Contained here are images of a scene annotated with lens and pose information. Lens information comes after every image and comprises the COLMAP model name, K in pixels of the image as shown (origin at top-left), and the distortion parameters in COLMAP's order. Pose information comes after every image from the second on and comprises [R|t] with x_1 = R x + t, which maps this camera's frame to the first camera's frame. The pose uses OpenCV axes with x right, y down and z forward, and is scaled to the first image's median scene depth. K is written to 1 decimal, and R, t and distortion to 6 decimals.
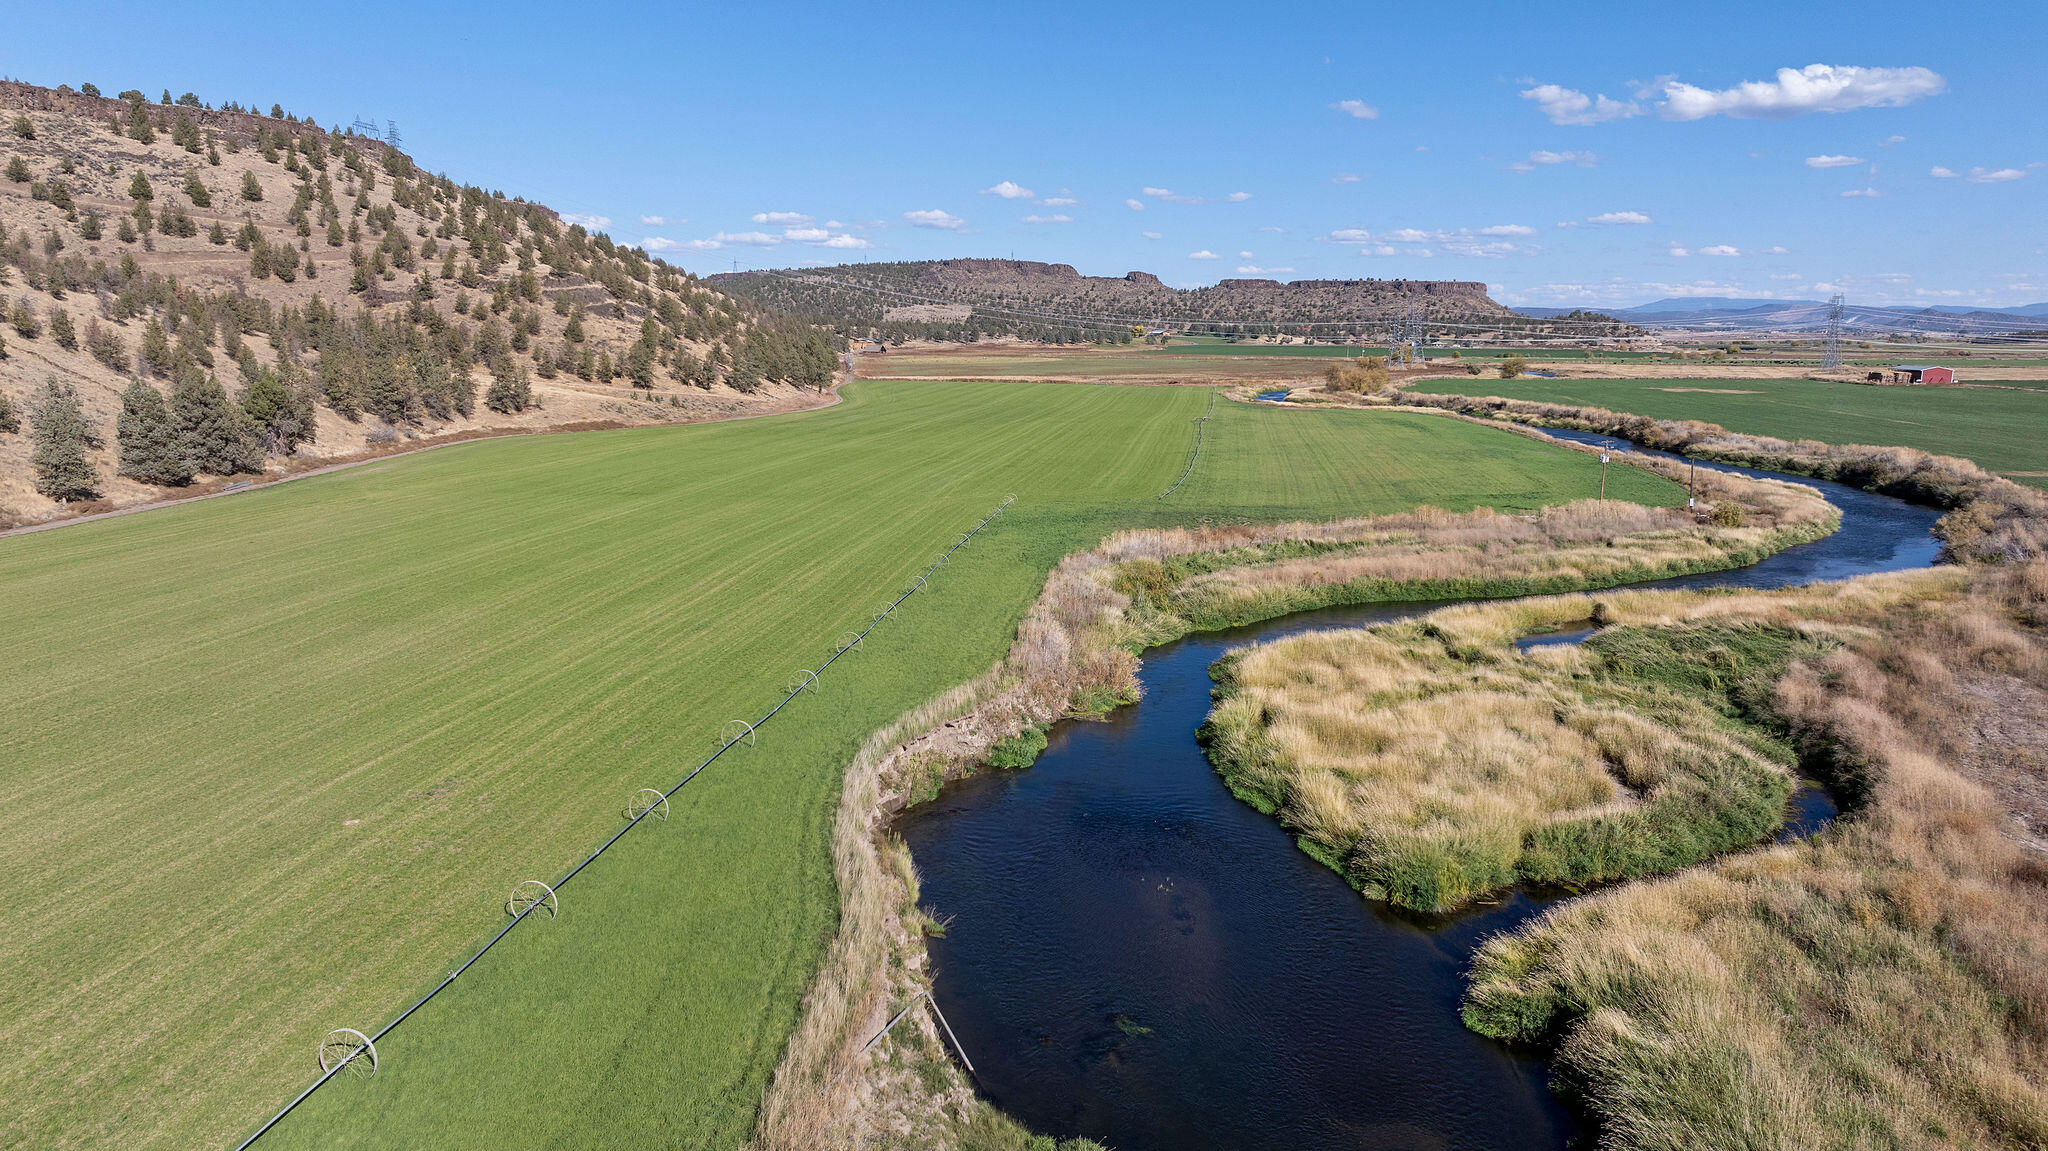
lens RADIAL K [[1472.8, 0, 1024.0], [0, 1472.8, 575.5], [0, 0, 1]] dist [-0.012769, -0.004532]
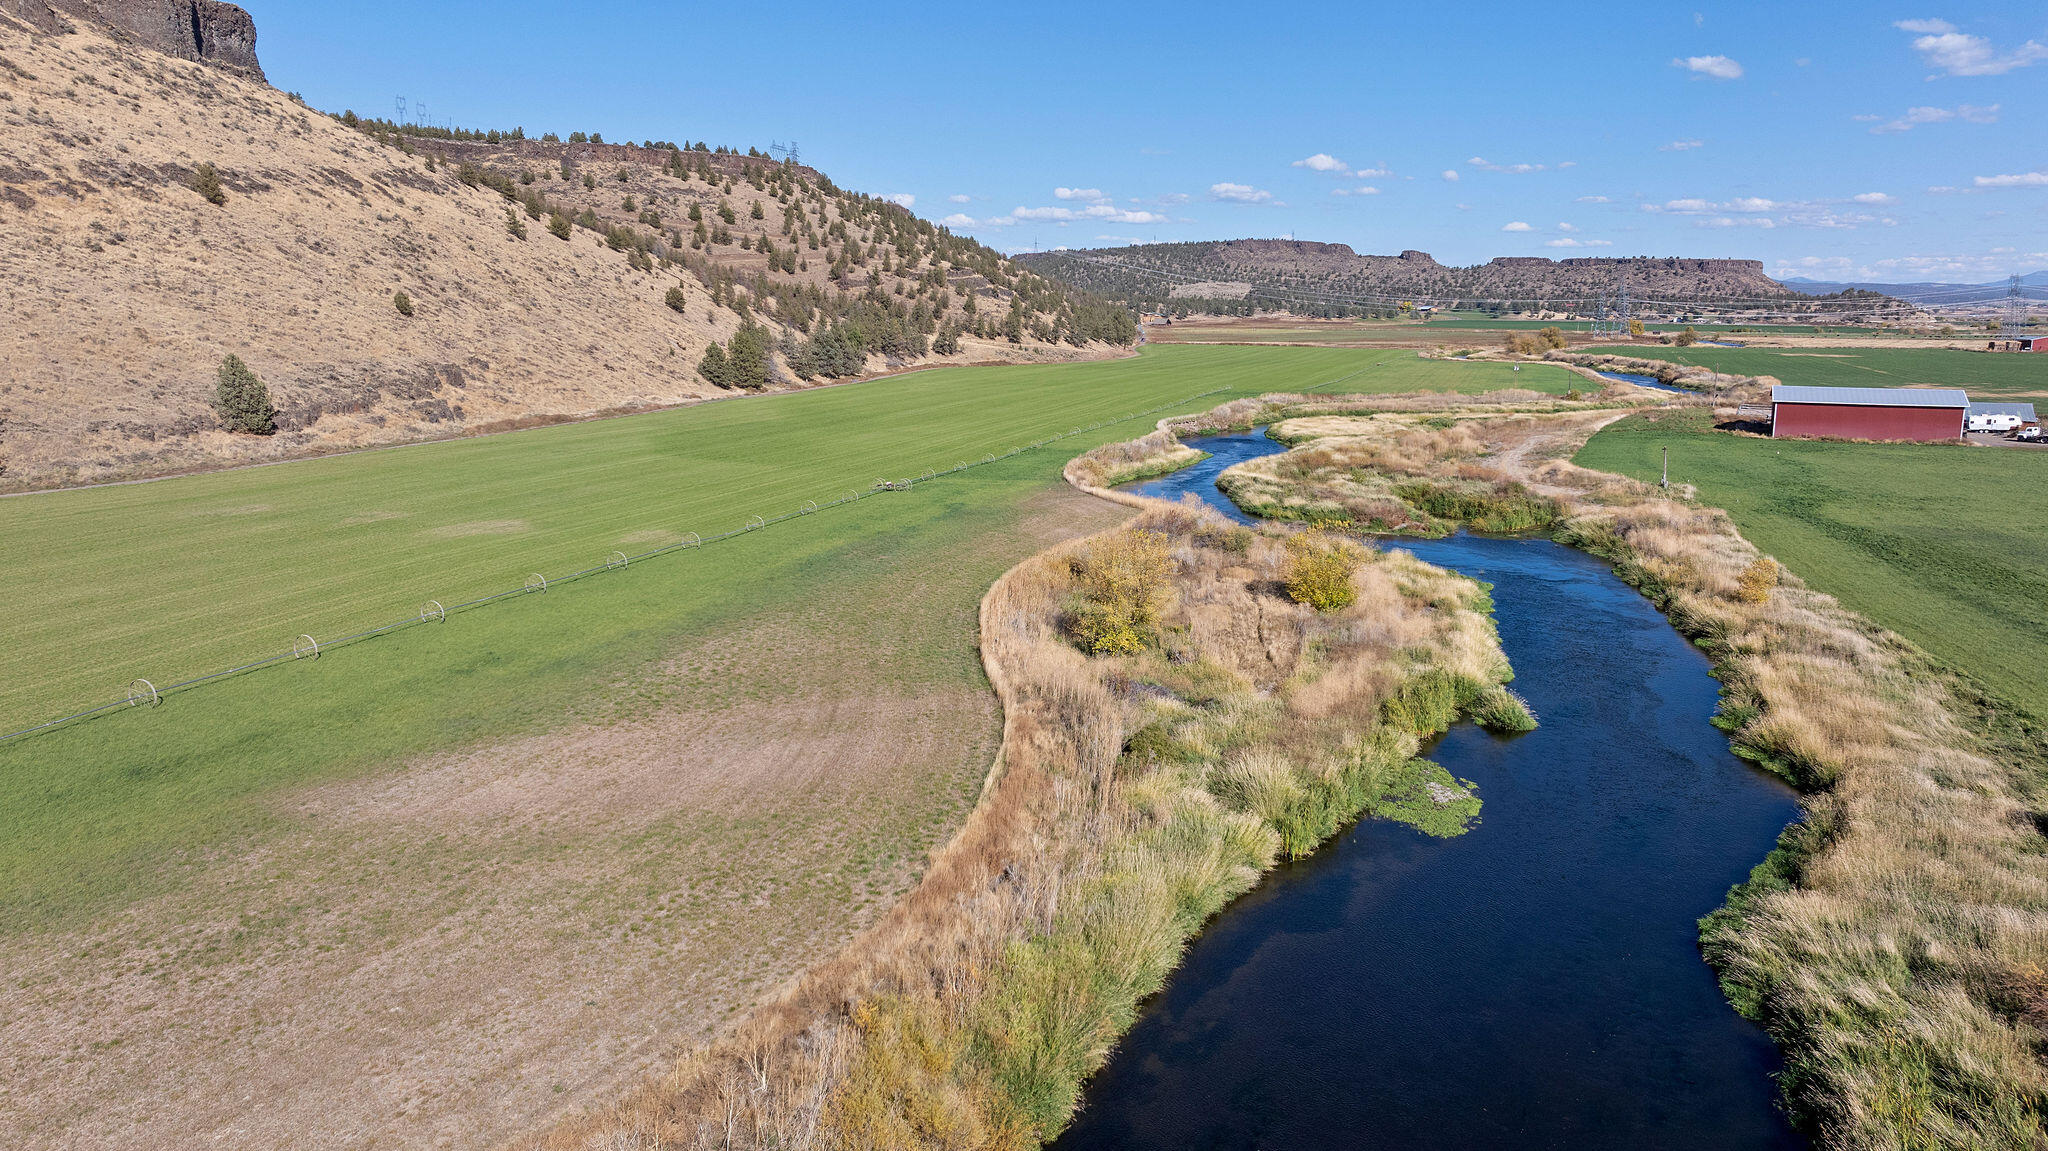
lens RADIAL K [[1472.8, 0, 1024.0], [0, 1472.8, 575.5], [0, 0, 1]] dist [-0.012769, -0.004532]
pose [[0.981932, 0.035855, -0.185808, 0.039962], [-0.032795, 0.999271, 0.019519, 0.072055], [0.186373, -0.013072, 0.982392, -0.436158]]
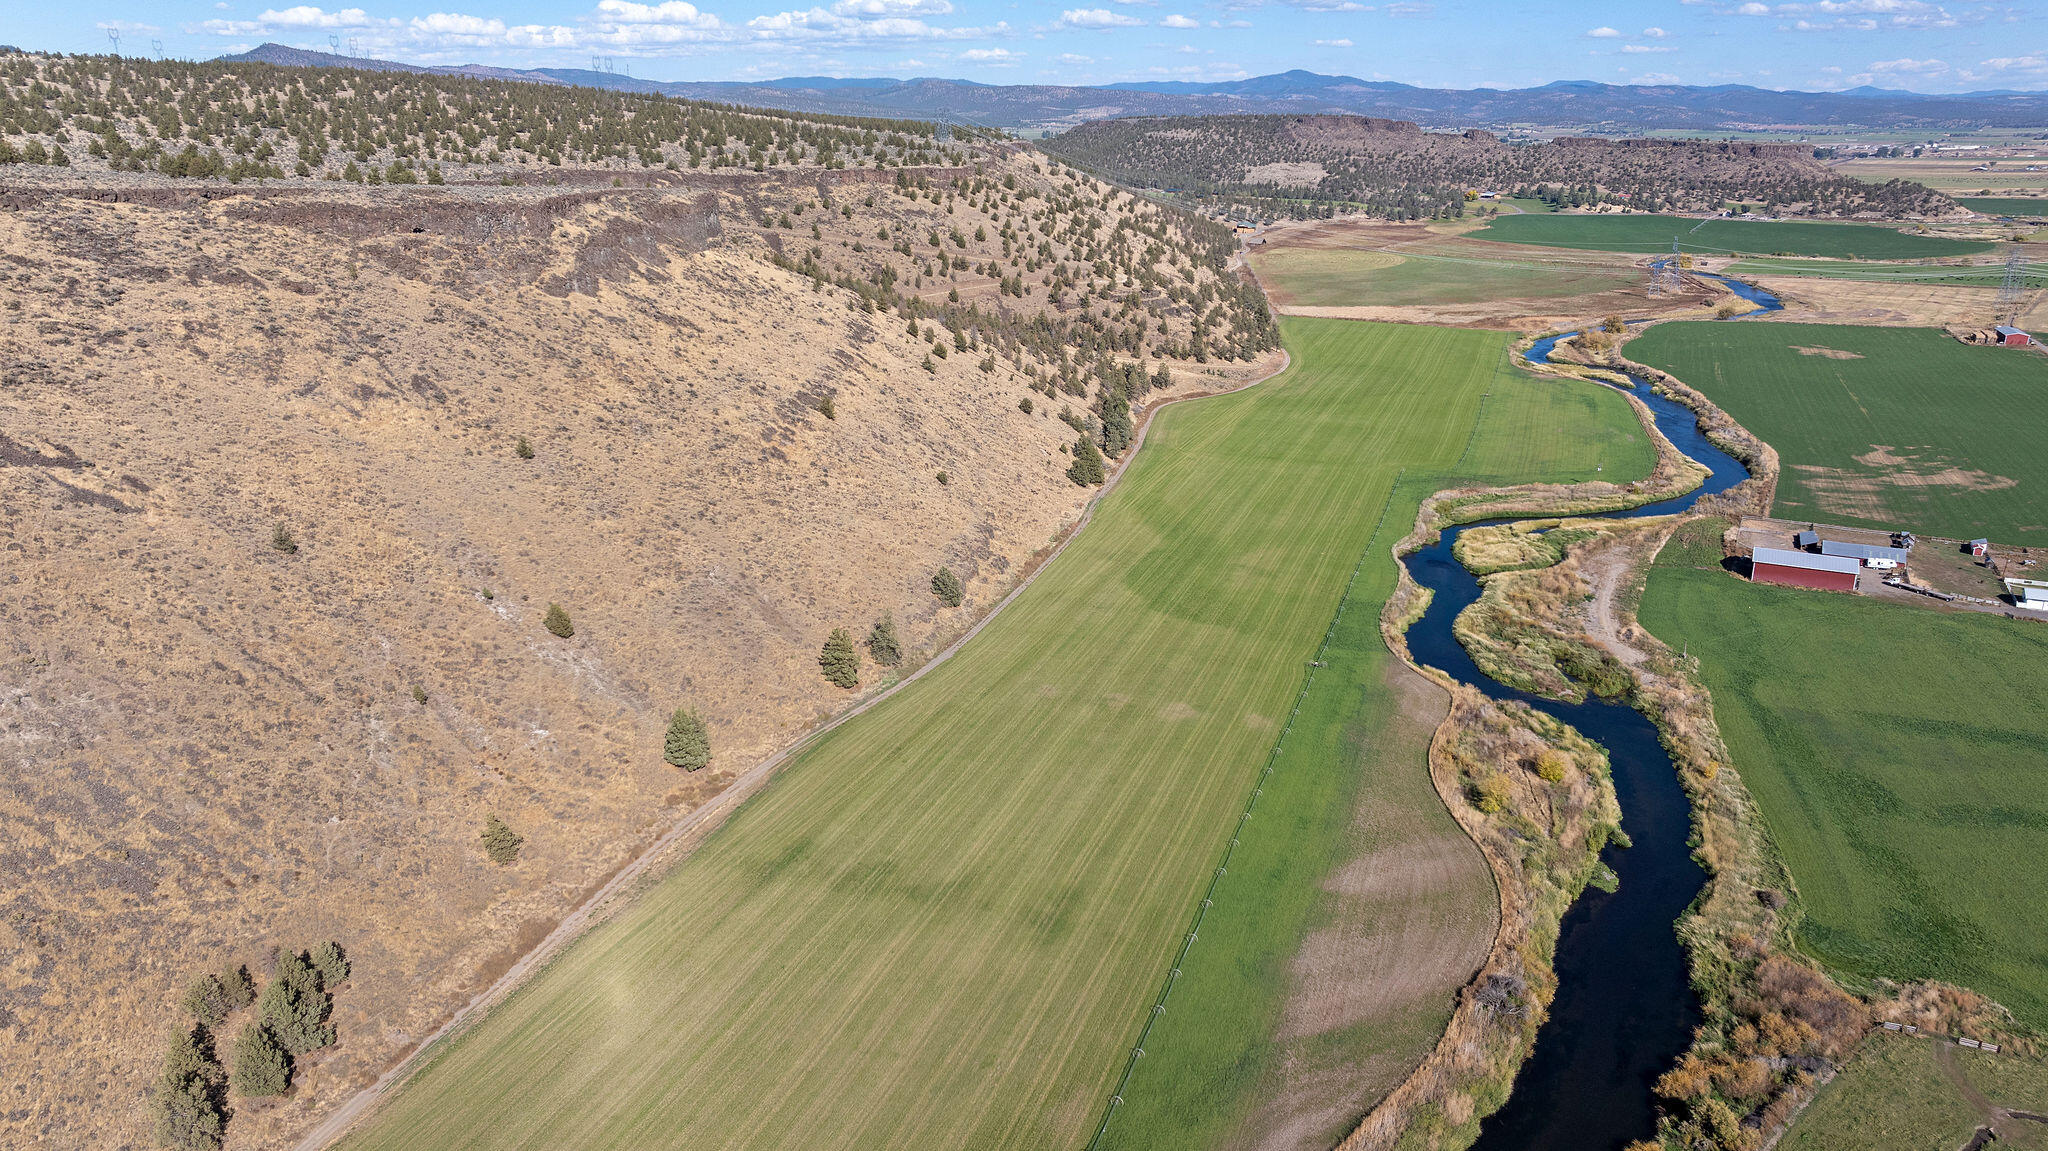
lens RADIAL K [[1481.2, 0, 1024.0], [0, 1481.2, 575.5], [0, 0, 1]] dist [-0.024417, -0.004175]
pose [[0.977983, 0.061661, -0.199367, -0.061413], [-0.033713, 0.989485, 0.140653, -0.094917], [0.205943, -0.130835, 0.969778, -0.869164]]
